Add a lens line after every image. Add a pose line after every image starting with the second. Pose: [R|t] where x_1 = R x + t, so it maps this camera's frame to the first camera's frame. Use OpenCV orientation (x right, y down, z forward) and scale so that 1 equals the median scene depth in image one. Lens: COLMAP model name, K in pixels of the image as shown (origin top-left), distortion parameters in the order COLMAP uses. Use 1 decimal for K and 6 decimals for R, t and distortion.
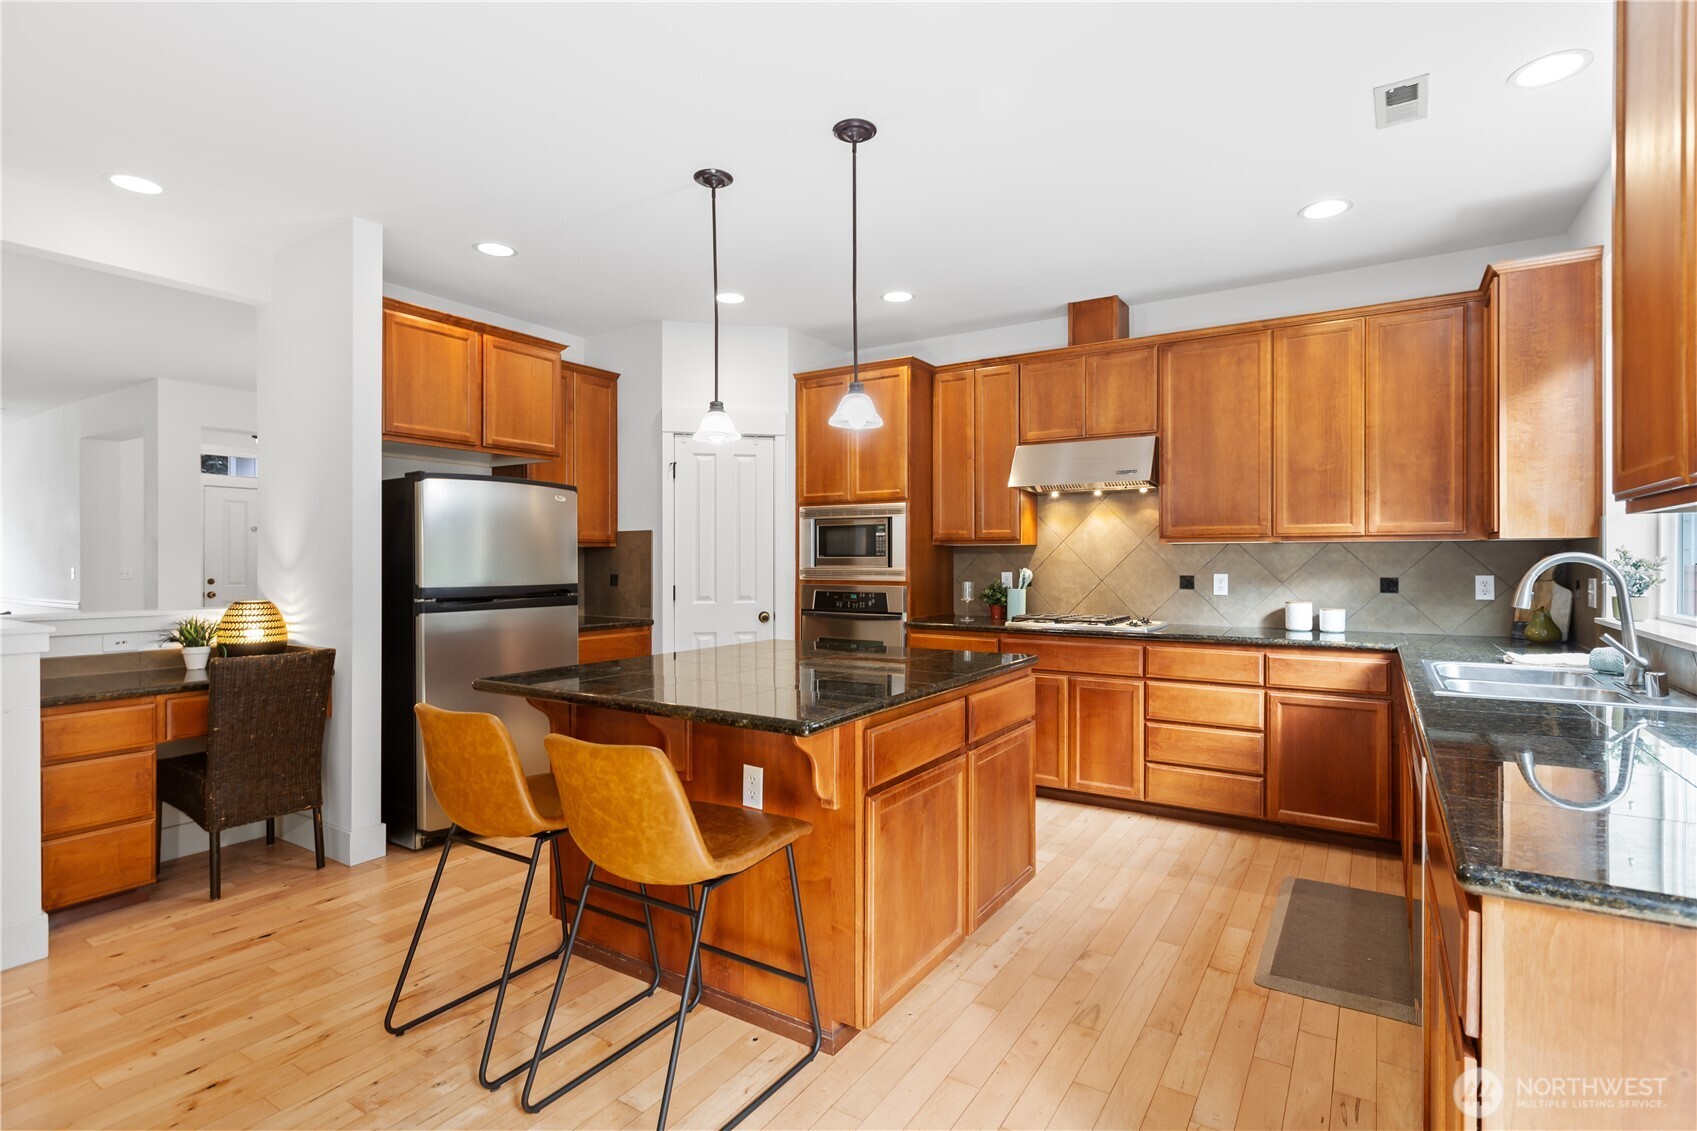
lens RADIAL K [[815.7, 0, 849.7], [0, 815.7, 561.5], [0, 0, 1]] dist [-0.003546, -0.000432]
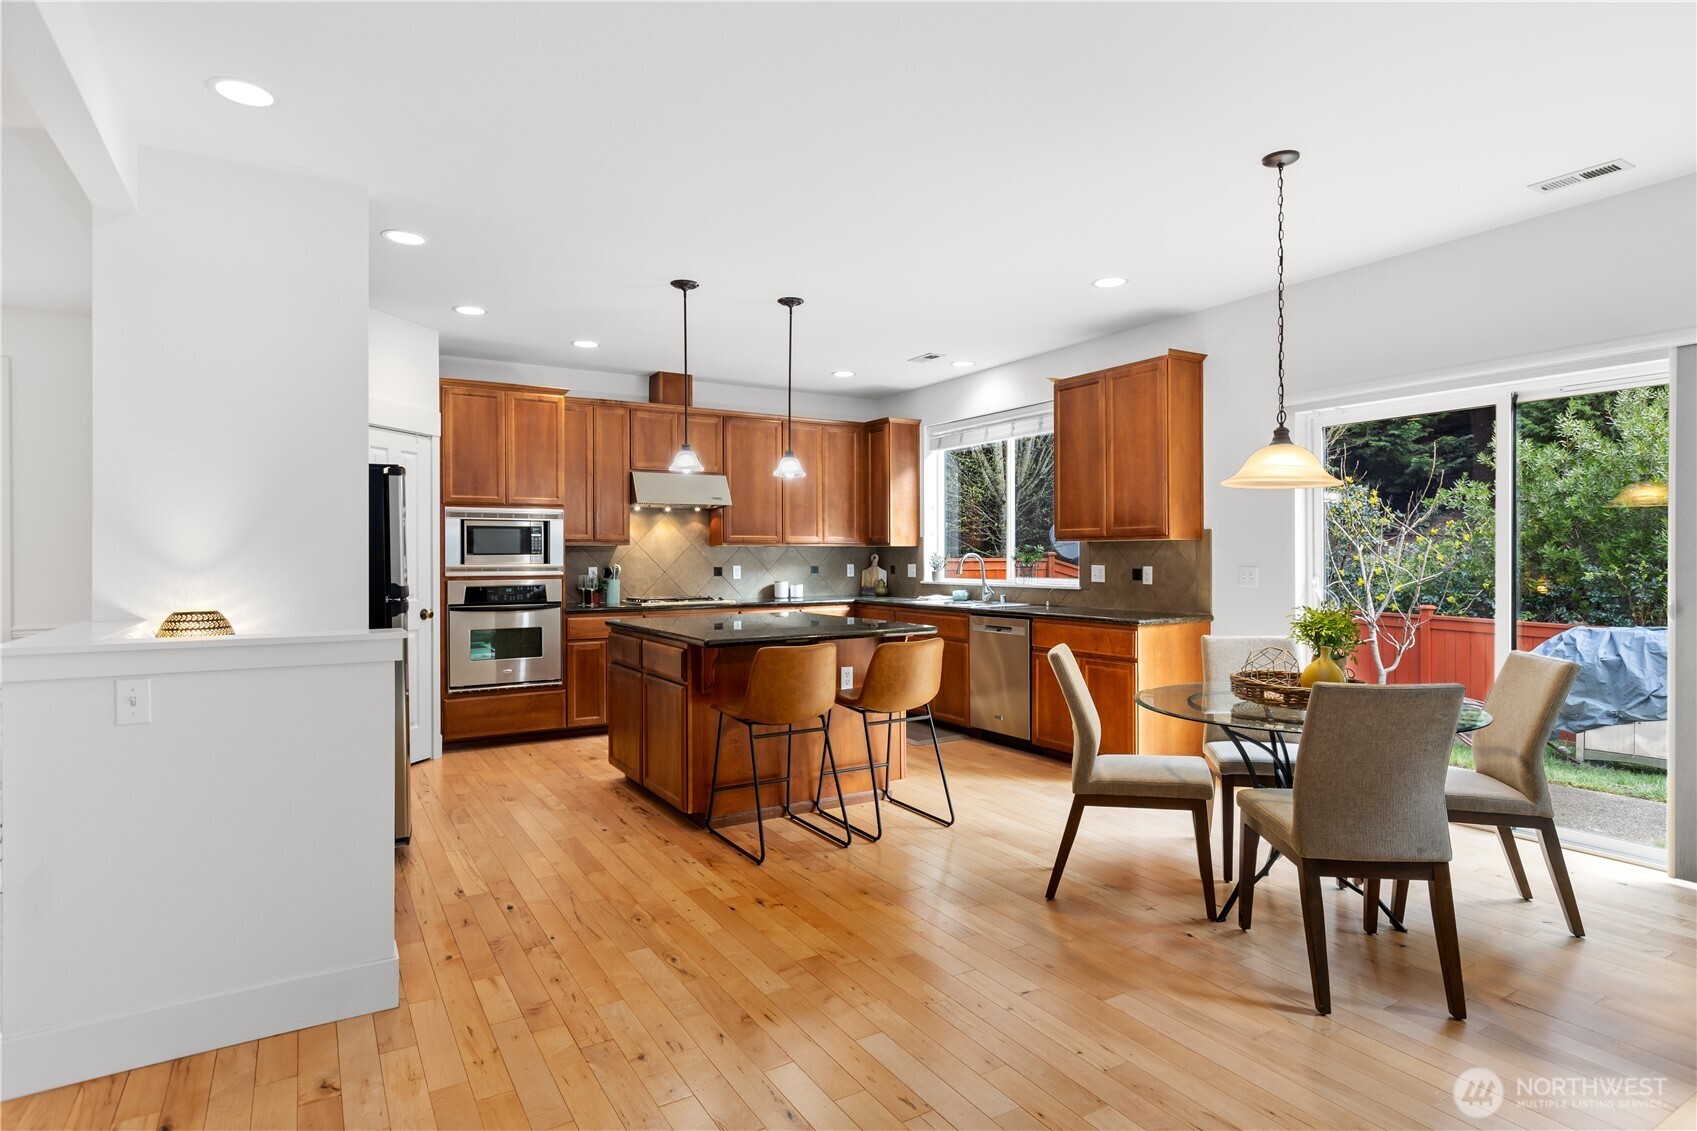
lens RADIAL K [[888.2, 0, 845.7], [0, 888.2, 562.8], [0, 0, 1]] dist [-0.003546, -0.000310]
pose [[0.441629, -0.007981, 0.897162, -1.065192], [0.005664, 0.999965, 0.006108, 0.000482], [-0.897180, 0.002384, 0.441659, 0.058430]]
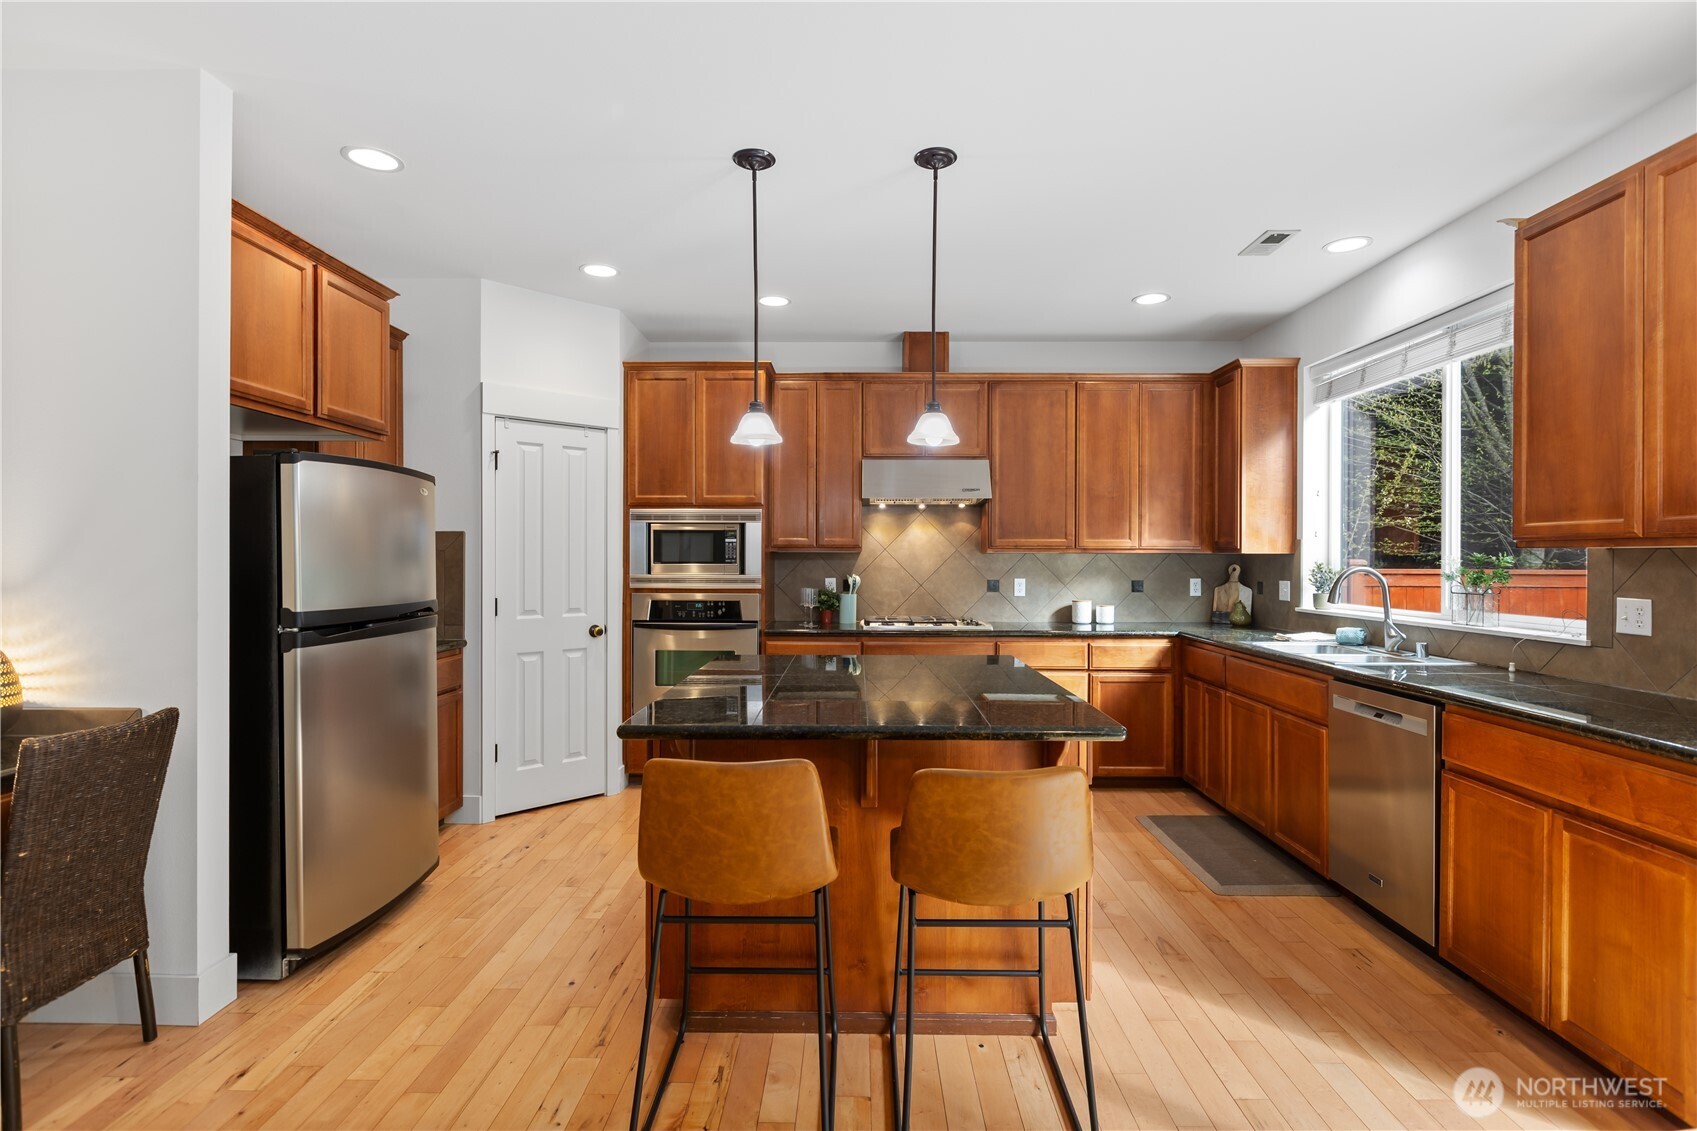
lens RADIAL K [[824.8, 0, 848.5], [0, 824.8, 565.5], [0, 0, 1]] dist [-0.006137, -0.000968]
pose [[0.849409, -0.002557, 0.527729, -0.426940], [-0.001596, 0.999971, 0.007414, -0.013257], [-0.527732, -0.007140, 0.849381, 0.112671]]
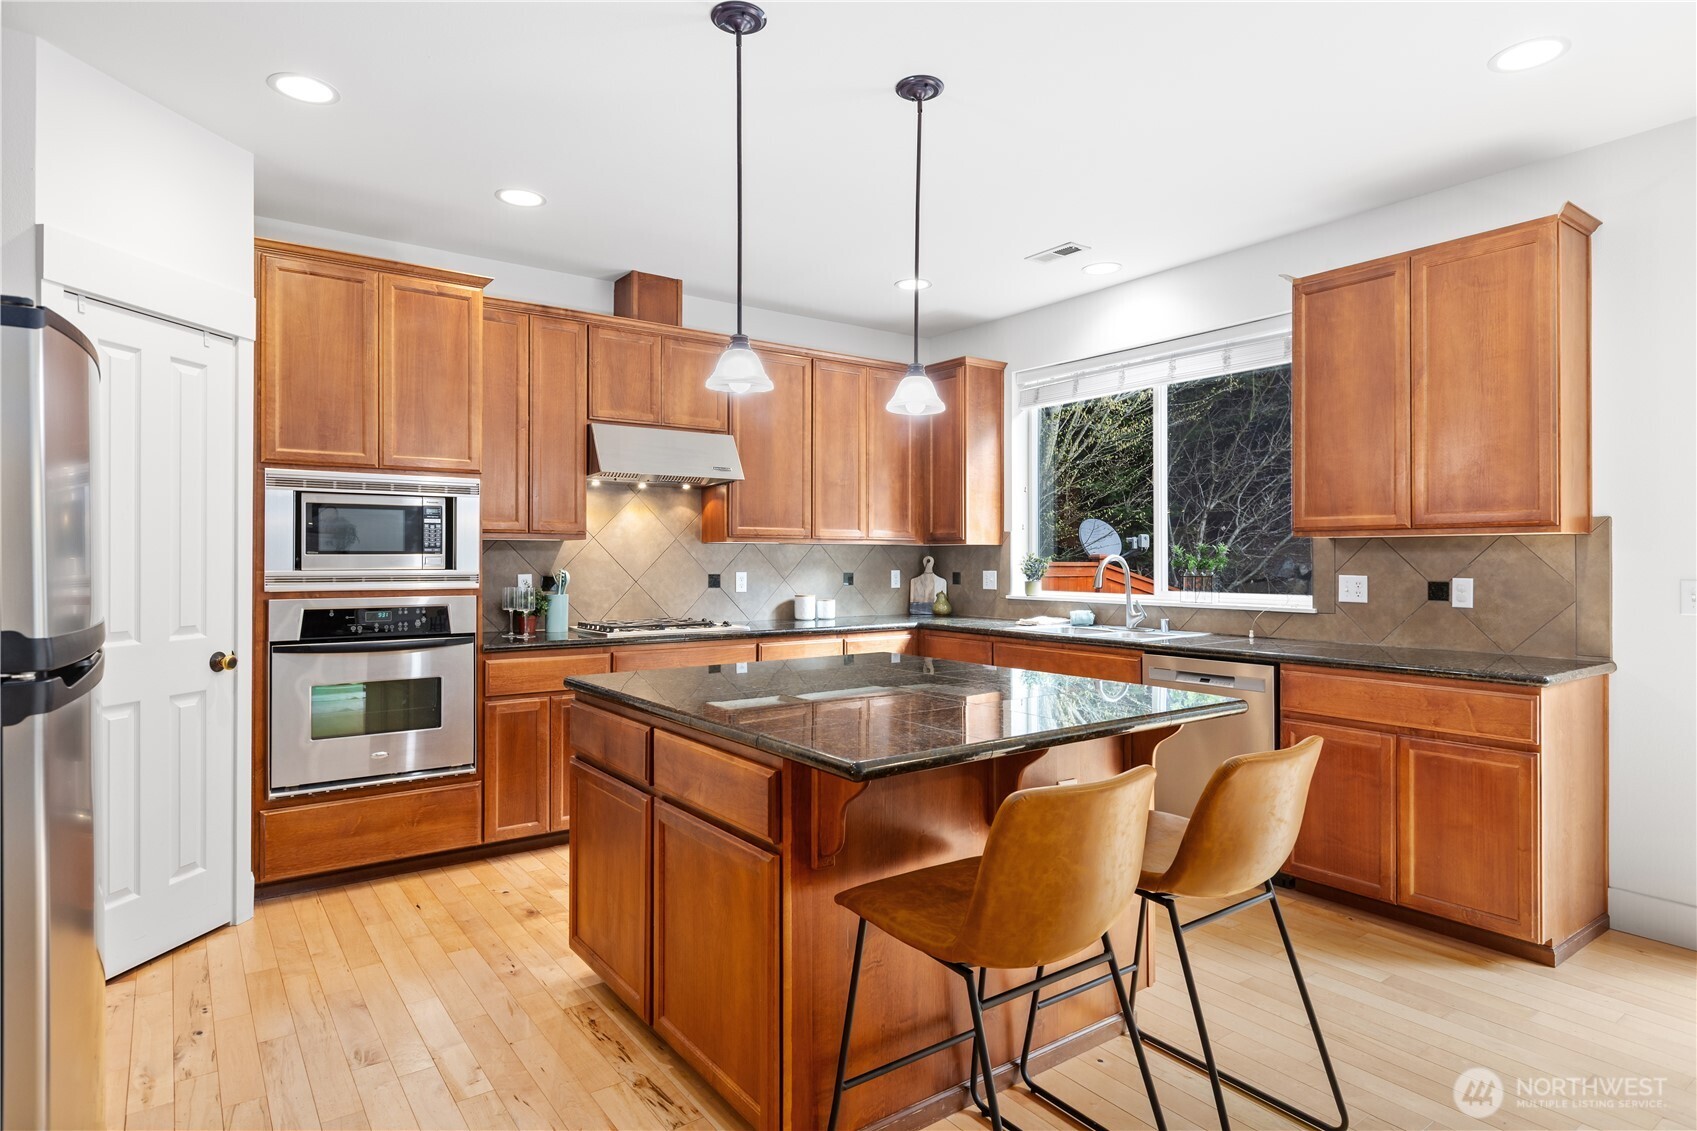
lens RADIAL K [[923.5, 0, 845.2], [0, 923.5, 558.2], [0, 0, 1]] dist [0.000958, 0.000485]
pose [[0.367028, 0.000901, 0.930210, -0.657802], [0.001055, 0.999998, -0.001385, -0.001148], [-0.930209, 0.001490, 0.367026, 0.467021]]
